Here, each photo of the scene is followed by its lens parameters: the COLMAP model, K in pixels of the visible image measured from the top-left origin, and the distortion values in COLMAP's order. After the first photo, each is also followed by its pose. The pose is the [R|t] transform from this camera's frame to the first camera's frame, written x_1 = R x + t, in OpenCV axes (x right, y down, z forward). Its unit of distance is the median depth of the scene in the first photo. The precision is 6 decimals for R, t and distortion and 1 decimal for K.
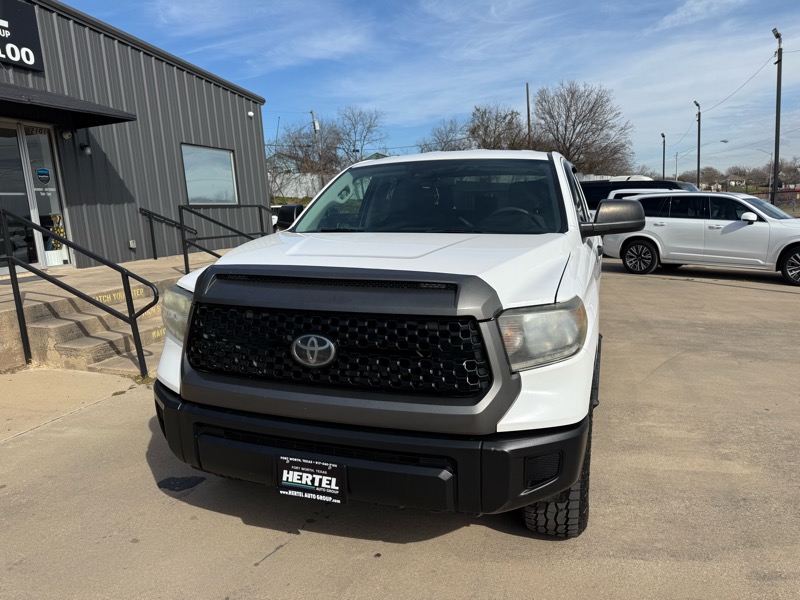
lens RADIAL K [[570.7, 0, 398.6], [0, 570.7, 301.1], [0, 0, 1]] dist [0.025166, -0.026141]
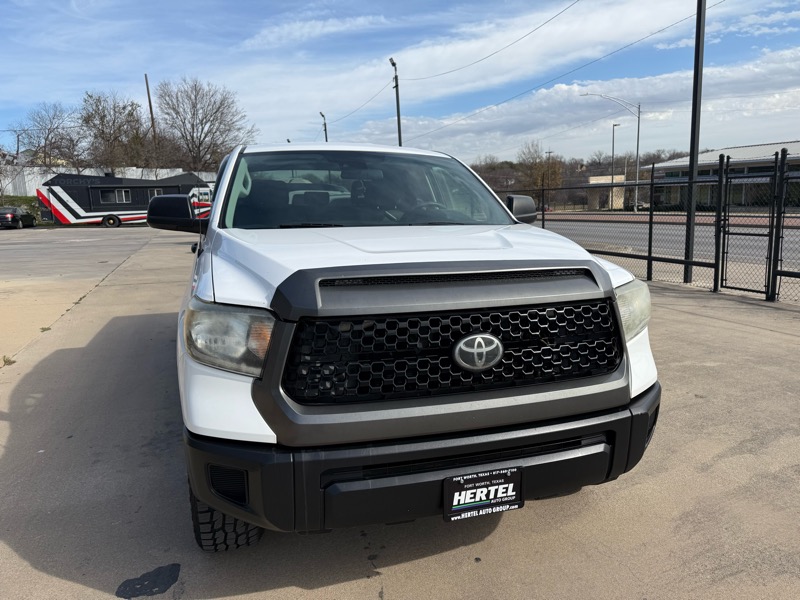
lens RADIAL K [[570.7, 0, 396.0], [0, 570.7, 305.2], [0, 0, 1]] dist [0.025166, -0.026141]
pose [[0.801503, -0.101984, 0.589231, -0.389104], [0.098032, 0.994428, 0.038767, -0.018161], [-0.589901, 0.026691, 0.807034, 0.170845]]
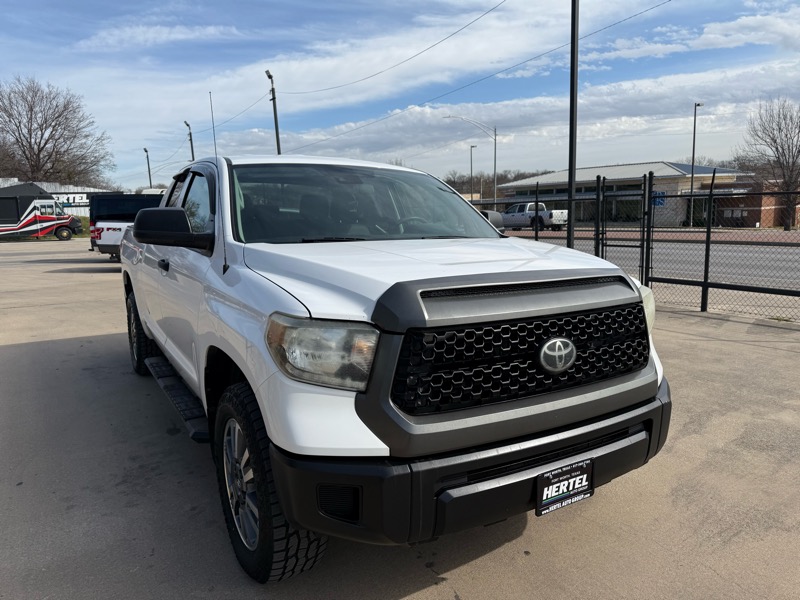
lens RADIAL K [[570.7, 0, 399.2], [0, 570.7, 305.2], [0, 0, 1]] dist [0.025166, -0.026141]
pose [[0.633987, -0.111383, 0.765281, -0.529515], [0.125059, 0.991315, 0.040678, -0.036125], [-0.763165, 0.069916, 0.642410, 0.284225]]
